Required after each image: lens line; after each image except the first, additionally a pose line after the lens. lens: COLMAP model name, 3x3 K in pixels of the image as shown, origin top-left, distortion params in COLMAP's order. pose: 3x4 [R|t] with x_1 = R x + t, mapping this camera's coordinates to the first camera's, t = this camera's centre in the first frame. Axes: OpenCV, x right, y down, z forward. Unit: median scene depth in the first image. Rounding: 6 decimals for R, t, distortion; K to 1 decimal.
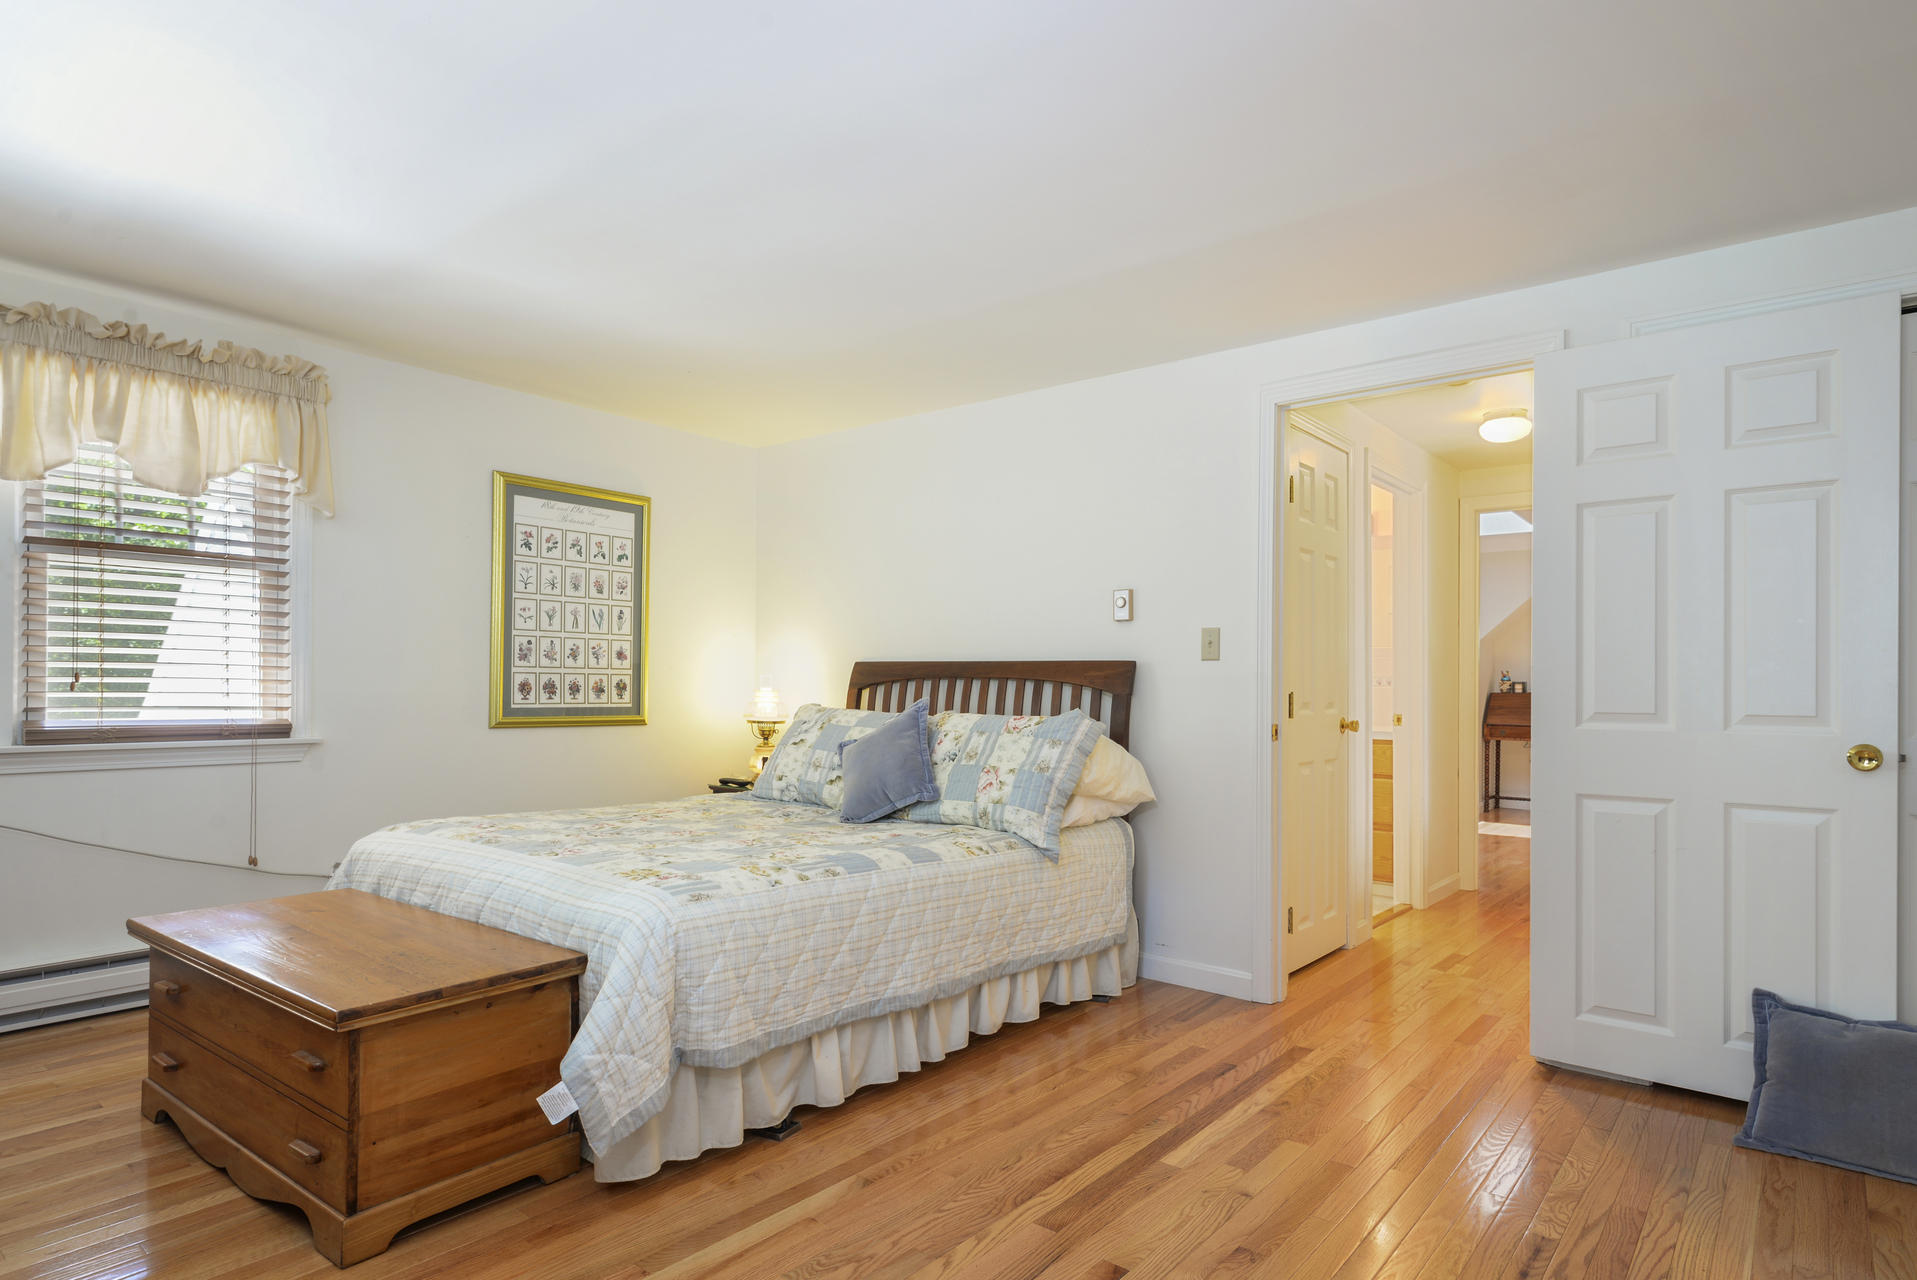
lens RADIAL K [[1037.3, 0, 955.4], [0, 1037.3, 681.3], [0, 0, 1]] dist [0.002824, 0.000048]
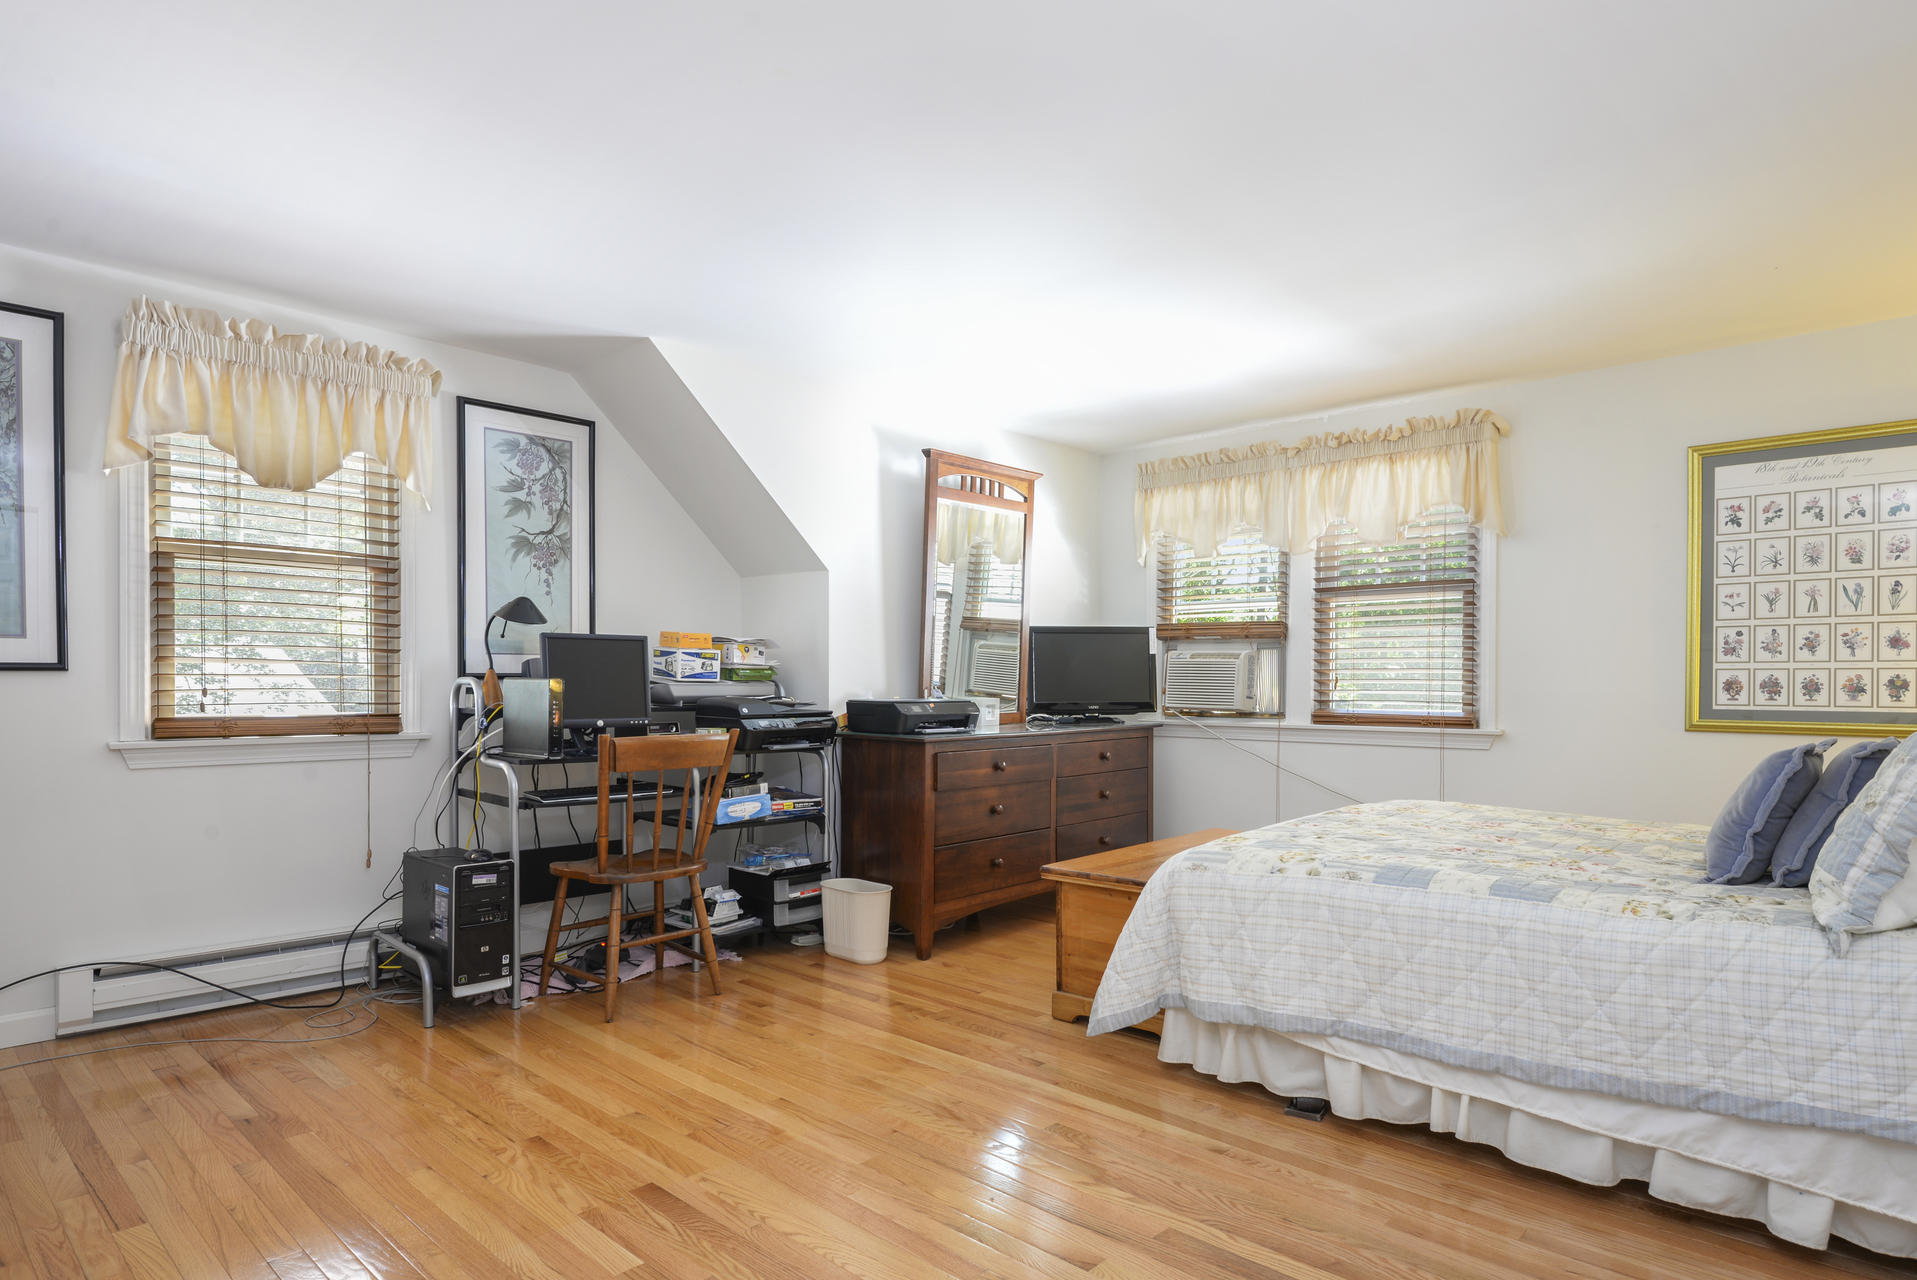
lens RADIAL K [[1099.5, 0, 960.6], [0, 1099.5, 685.1], [0, 0, 1]] dist [-0.004363, -0.002253]
pose [[-0.082454, -0.003746, -0.996588, 0.540092], [0.005023, 0.999979, -0.004175, 0.005492], [0.996582, -0.005350, -0.082434, 0.426336]]
